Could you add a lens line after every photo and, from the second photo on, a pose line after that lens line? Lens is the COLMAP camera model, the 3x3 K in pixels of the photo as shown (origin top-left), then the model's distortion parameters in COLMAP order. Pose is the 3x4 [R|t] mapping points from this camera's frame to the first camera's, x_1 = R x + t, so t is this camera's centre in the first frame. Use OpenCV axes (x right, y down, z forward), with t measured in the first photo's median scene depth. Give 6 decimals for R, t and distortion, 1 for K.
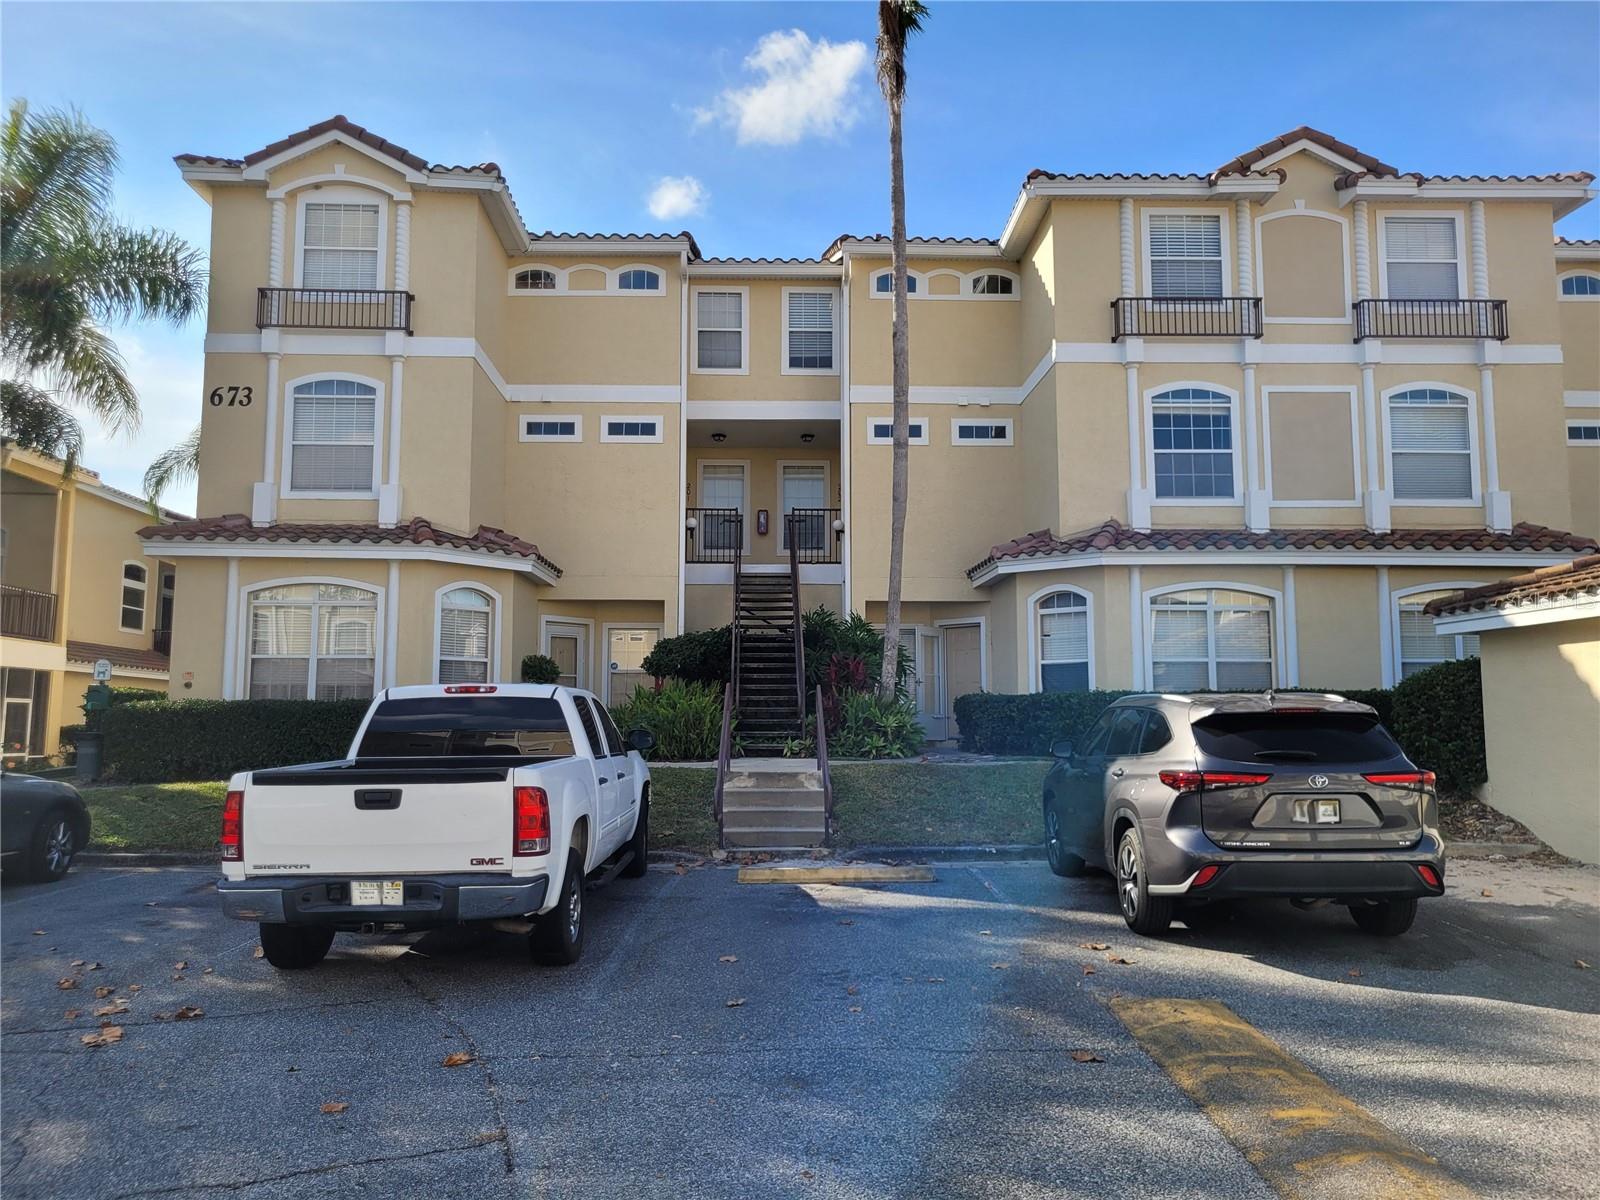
lens RADIAL K [[1100.2, 0, 794.9], [0, 1100.2, 592.0], [0, 0, 1]] dist [0.078716, -0.008275]
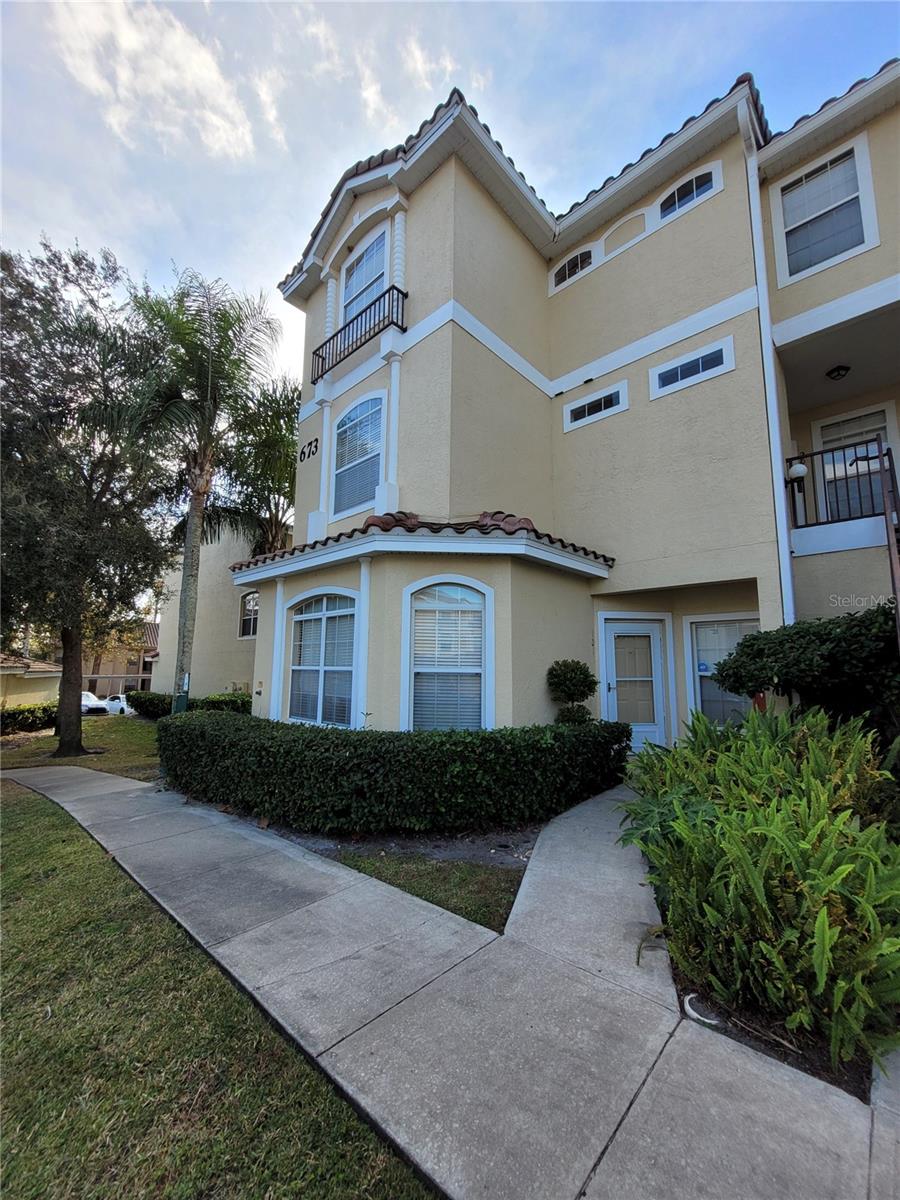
lens RADIAL K [[476.7, 0, 444.5], [0, 476.7, 609.4], [0, 0, 1]] dist [-0.000510, -0.000301]
pose [[0.695100, -0.083671, -0.714028, -0.040963], [0.073346, 0.996275, -0.045343, 0.027038], [0.715162, -0.020853, 0.698648, 0.646287]]
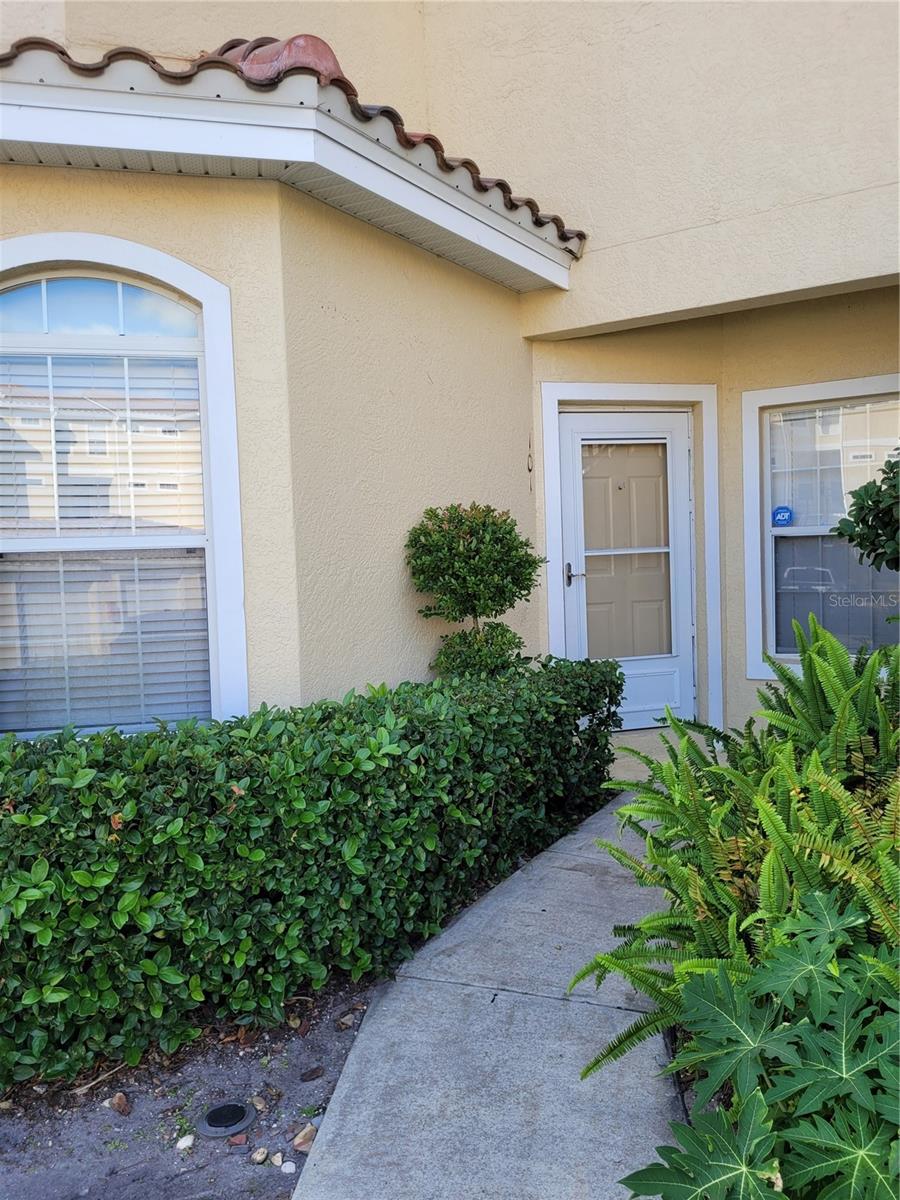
lens RADIAL K [[904.2, 0, 450.7], [0, 904.2, 602.4], [0, 0, 1]] dist [0.039441, -0.030120]
pose [[0.823547, 0.004002, -0.567234, -0.092598], [0.097929, 0.983958, 0.149121, 0.043272], [0.558731, -0.178357, 0.809943, 0.746337]]
